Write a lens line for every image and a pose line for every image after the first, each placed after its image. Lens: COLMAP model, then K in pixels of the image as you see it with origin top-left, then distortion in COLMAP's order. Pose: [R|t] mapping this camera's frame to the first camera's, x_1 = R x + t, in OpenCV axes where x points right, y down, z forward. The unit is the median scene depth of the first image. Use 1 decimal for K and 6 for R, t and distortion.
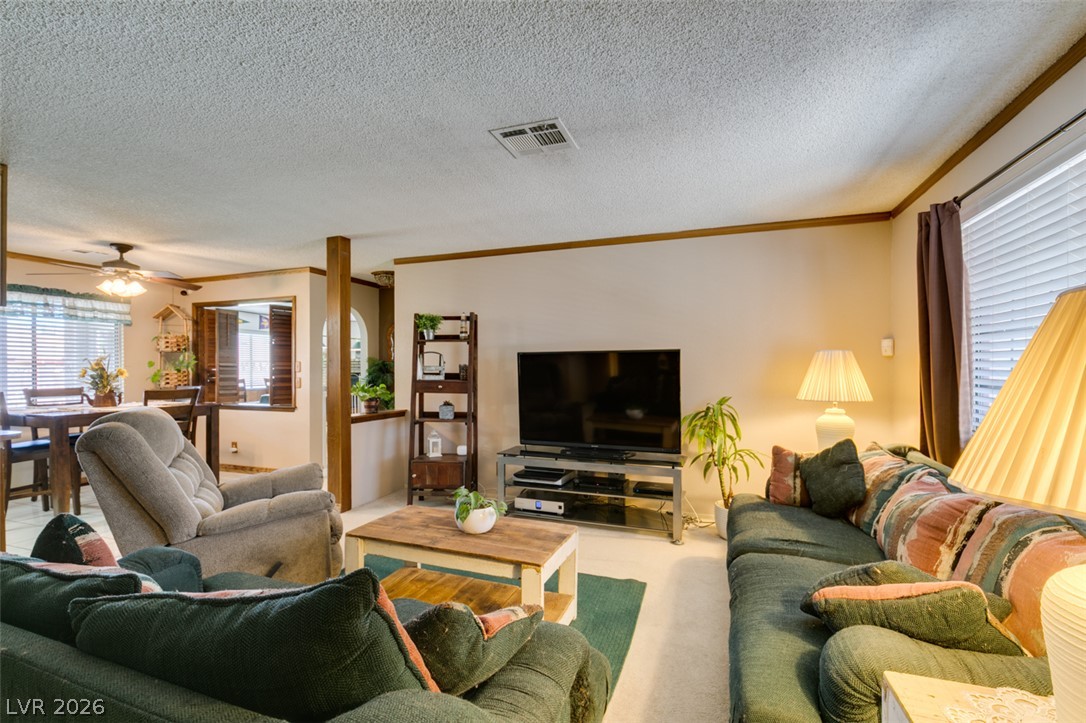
lens RADIAL K [[483.5, 0, 539.9], [0, 483.5, 370.2], [0, 0, 1]] dist [-0.000759, -0.002798]
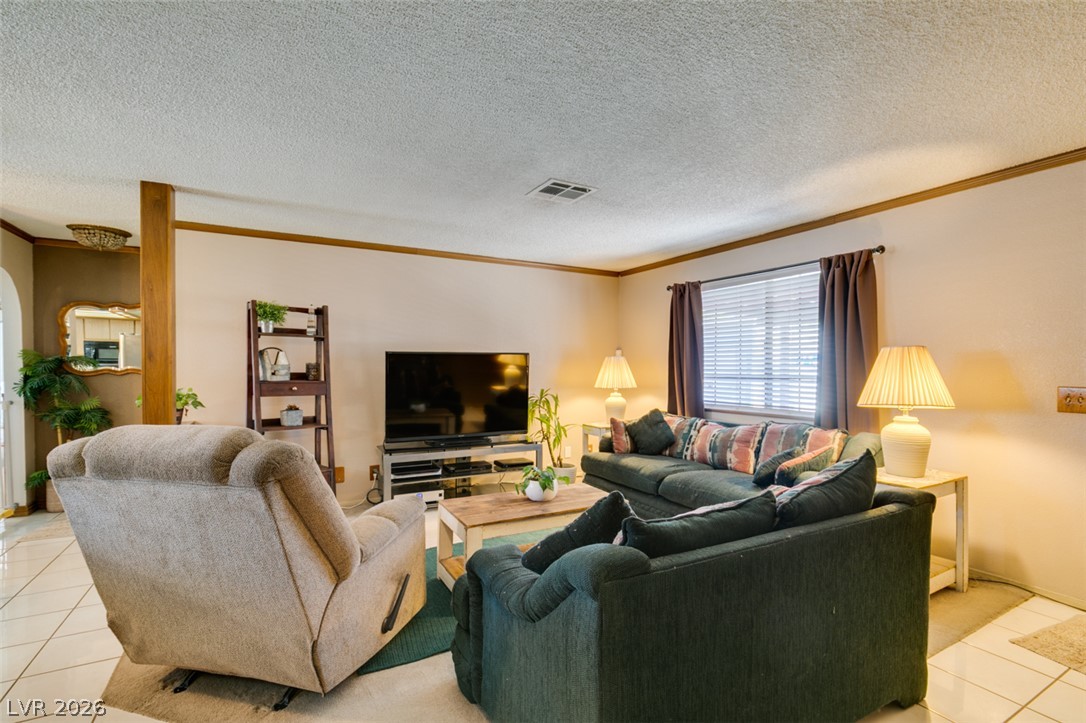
lens RADIAL K [[483.5, 0, 536.4], [0, 483.5, 369.9], [0, 0, 1]] dist [-0.000759, -0.002798]
pose [[0.663006, -0.002312, 0.748610, -0.599954], [0.001048, 0.999997, 0.002160, -0.000426], [-0.748613, -0.000647, 0.663007, 0.109677]]
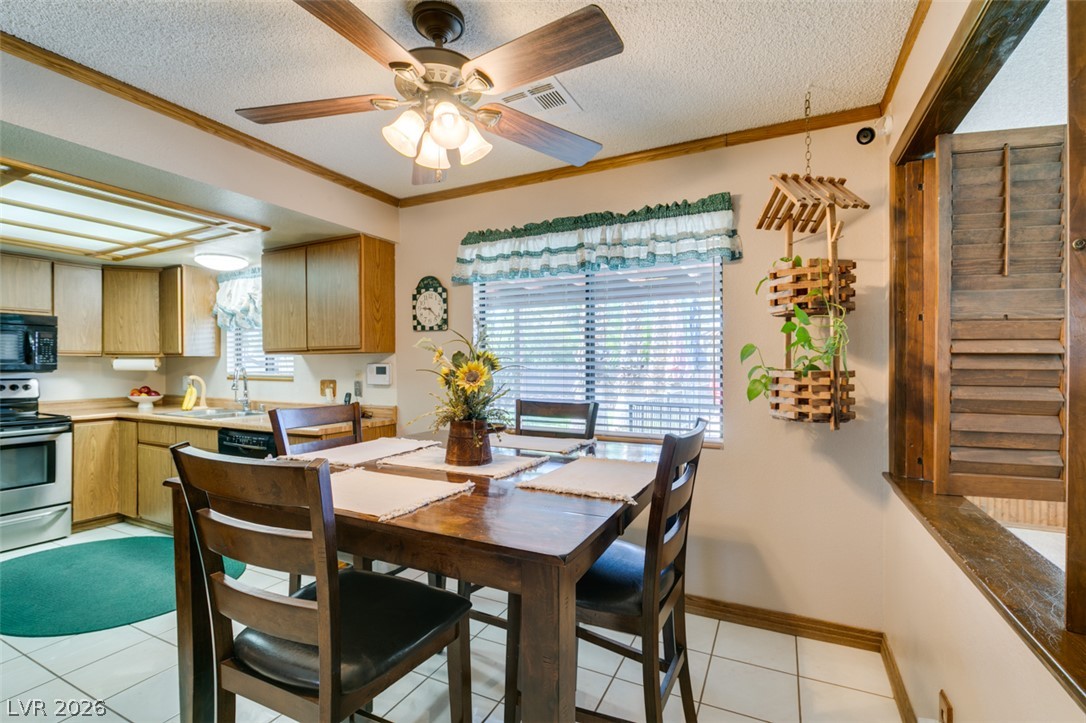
lens RADIAL K [[483.5, 0, 538.2], [0, 483.5, 361.2], [0, 0, 1]] dist [-0.000759, -0.002798]
pose [[-0.119945, -0.002951, -0.992776, -0.560546], [-0.001203, 0.999995, -0.002827, -0.005499], [0.992780, 0.000855, -0.119948, 1.195548]]
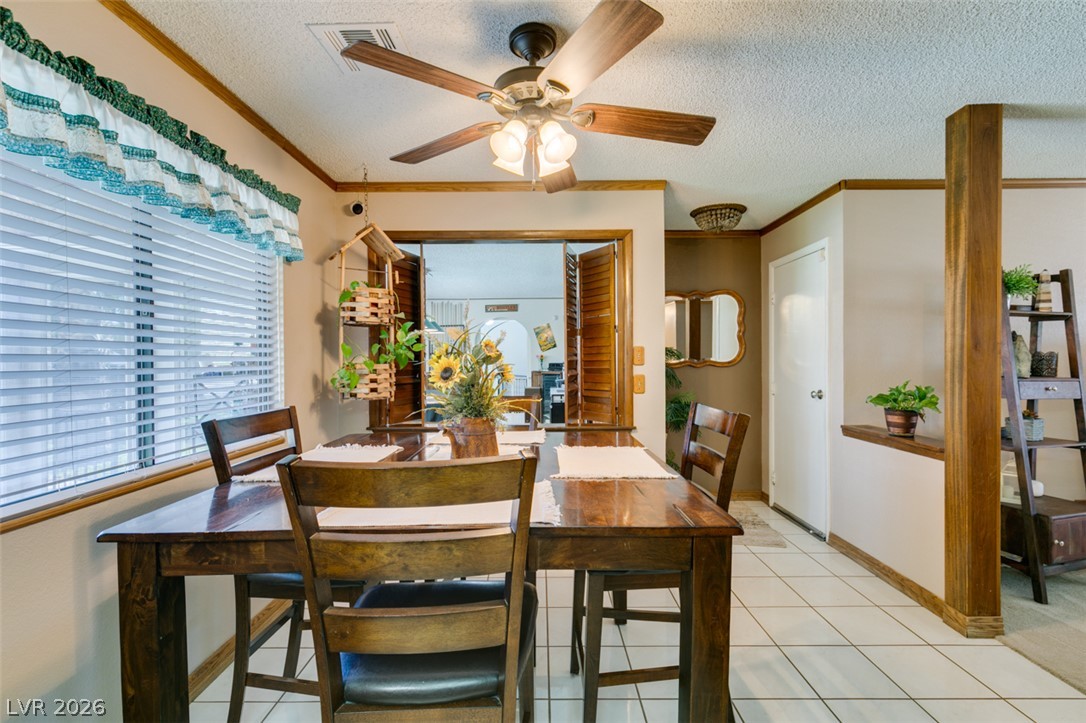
lens RADIAL K [[483.5, 0, 539.8], [0, 483.5, 367.5], [0, 0, 1]] dist [-0.000759, -0.002798]
pose [[0.945826, -0.005536, 0.324627, -1.069506], [0.001529, 0.999920, 0.012596, -0.000977], [-0.324671, -0.011417, 0.945758, 0.677051]]
